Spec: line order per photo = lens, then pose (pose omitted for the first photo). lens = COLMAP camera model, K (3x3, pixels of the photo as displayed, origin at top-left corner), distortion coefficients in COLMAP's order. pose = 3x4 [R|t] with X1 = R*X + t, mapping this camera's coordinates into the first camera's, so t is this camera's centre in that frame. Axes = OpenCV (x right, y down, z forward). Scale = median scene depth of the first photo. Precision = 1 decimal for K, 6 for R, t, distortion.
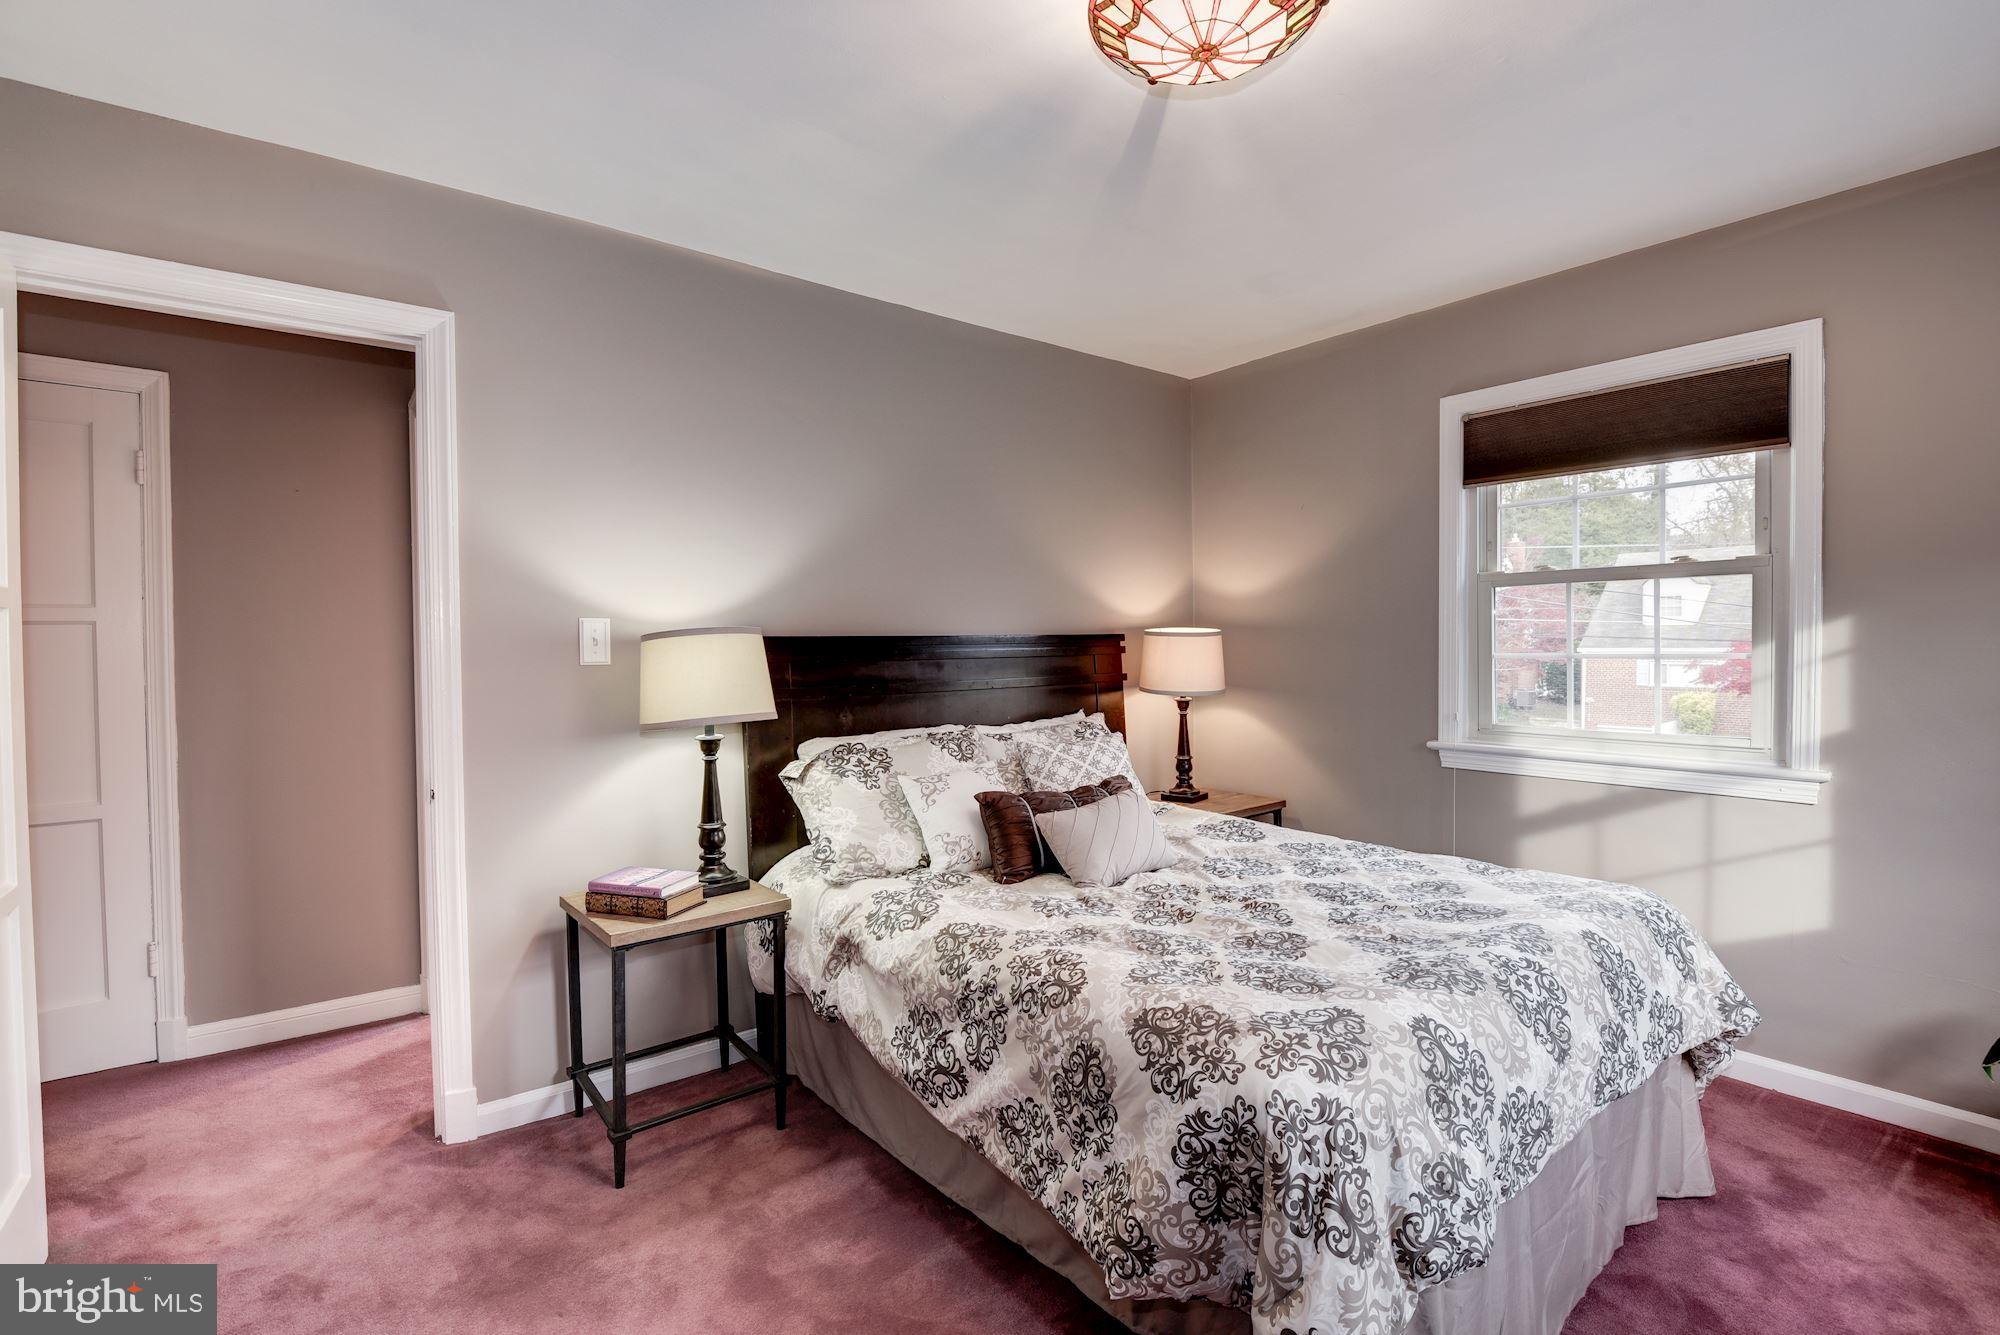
lens RADIAL K [[907.6, 0, 1016.2], [0, 907.6, 664.9], [0, 0, 1]] dist [0.003519, -0.018197]
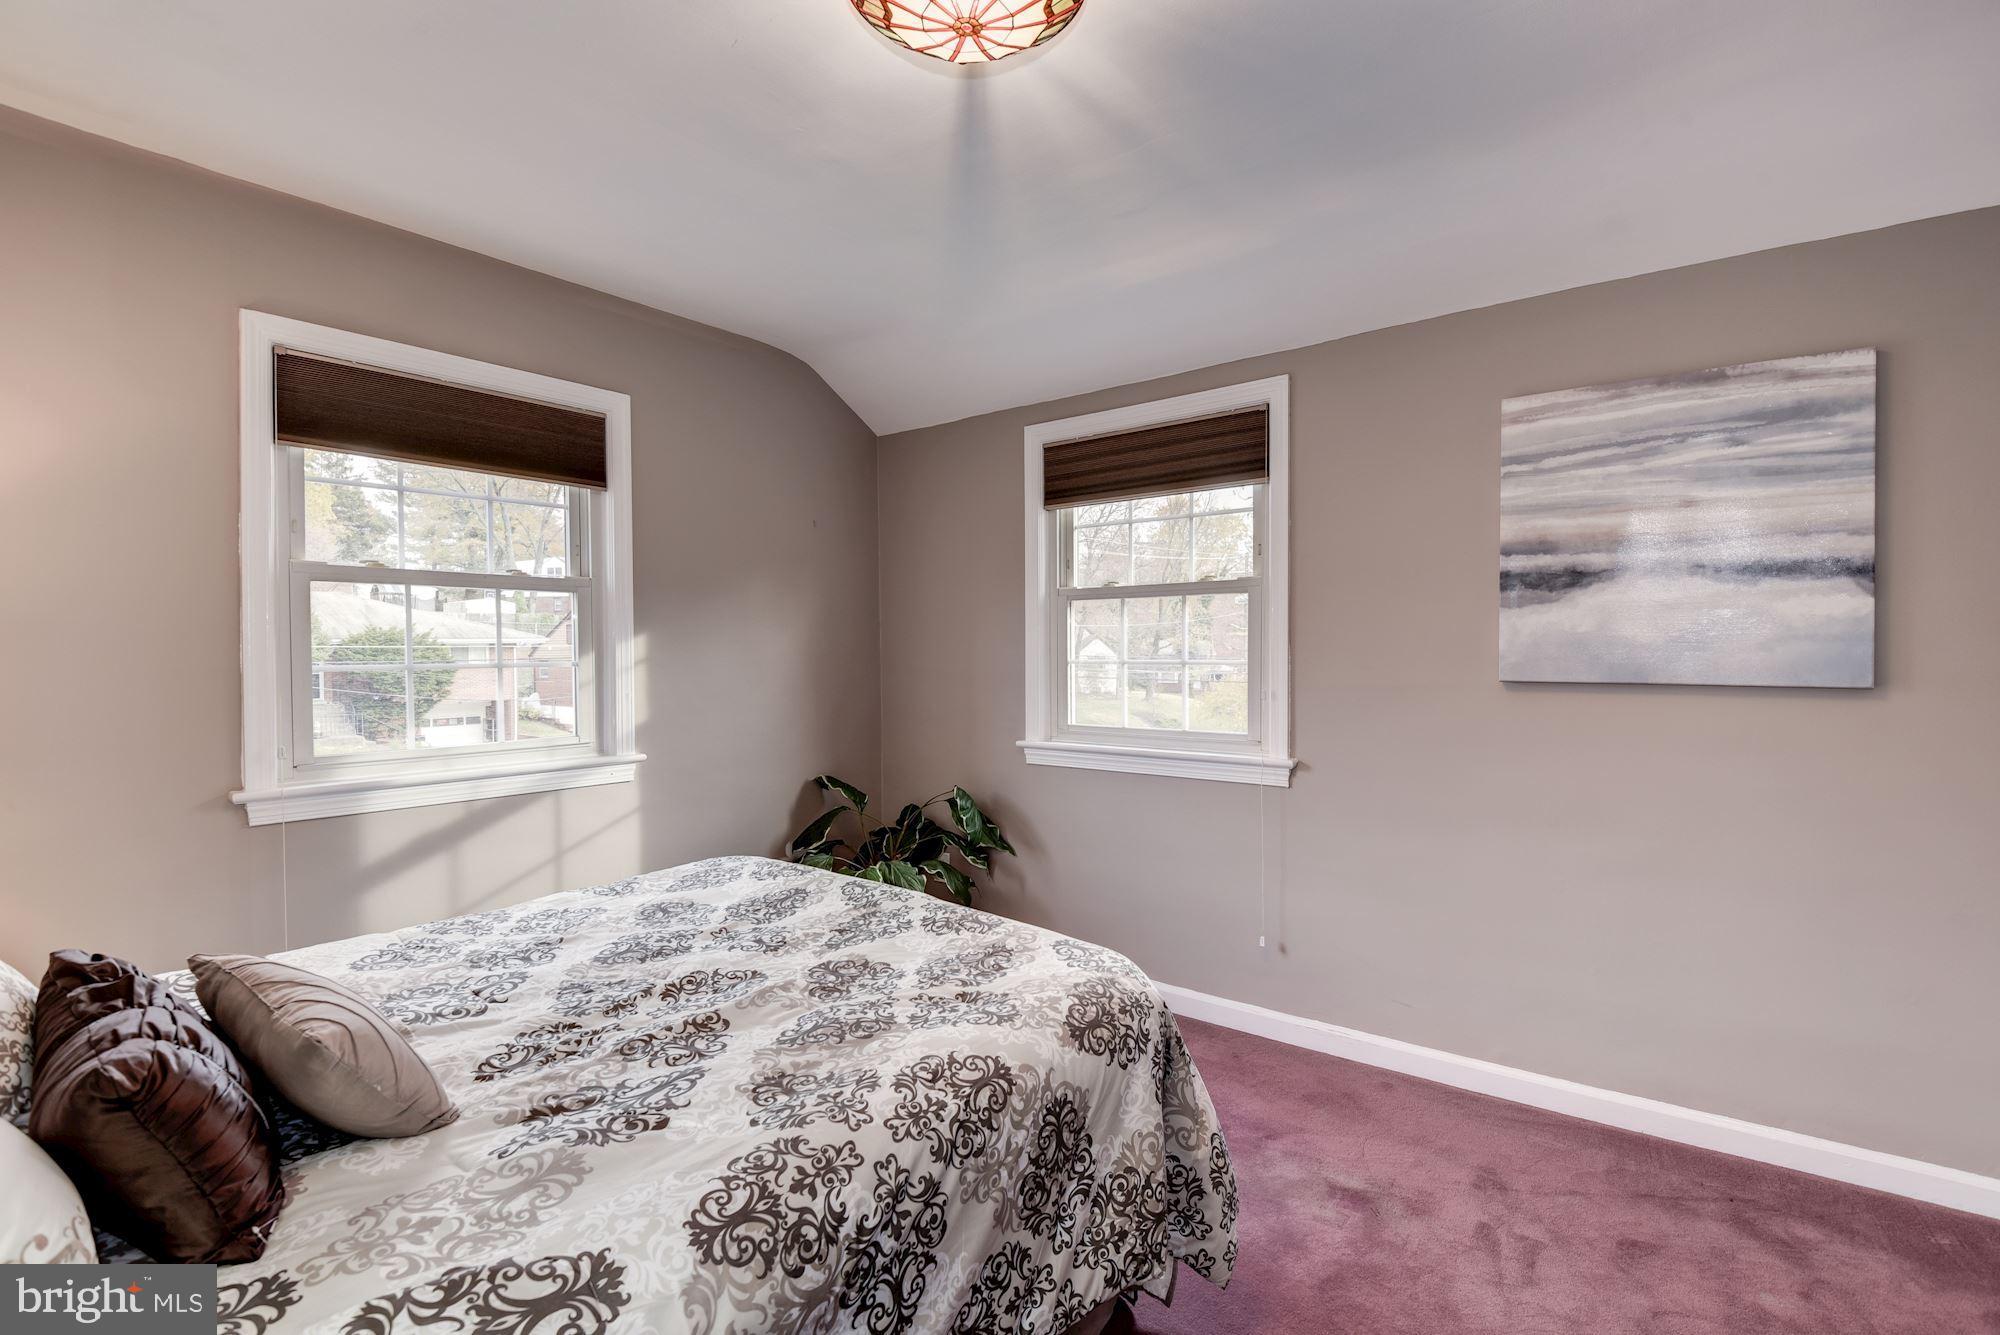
lens RADIAL K [[939.1, 0, 1000.0], [0, 939.1, 667.5], [0, 0, 1]] dist [-0.028546, -0.000408]
pose [[-0.245560, -0.005237, 0.969367, -0.597611], [0.029510, 0.999482, 0.012876, -0.006284], [-0.968932, 0.031767, -0.245278, 0.977519]]
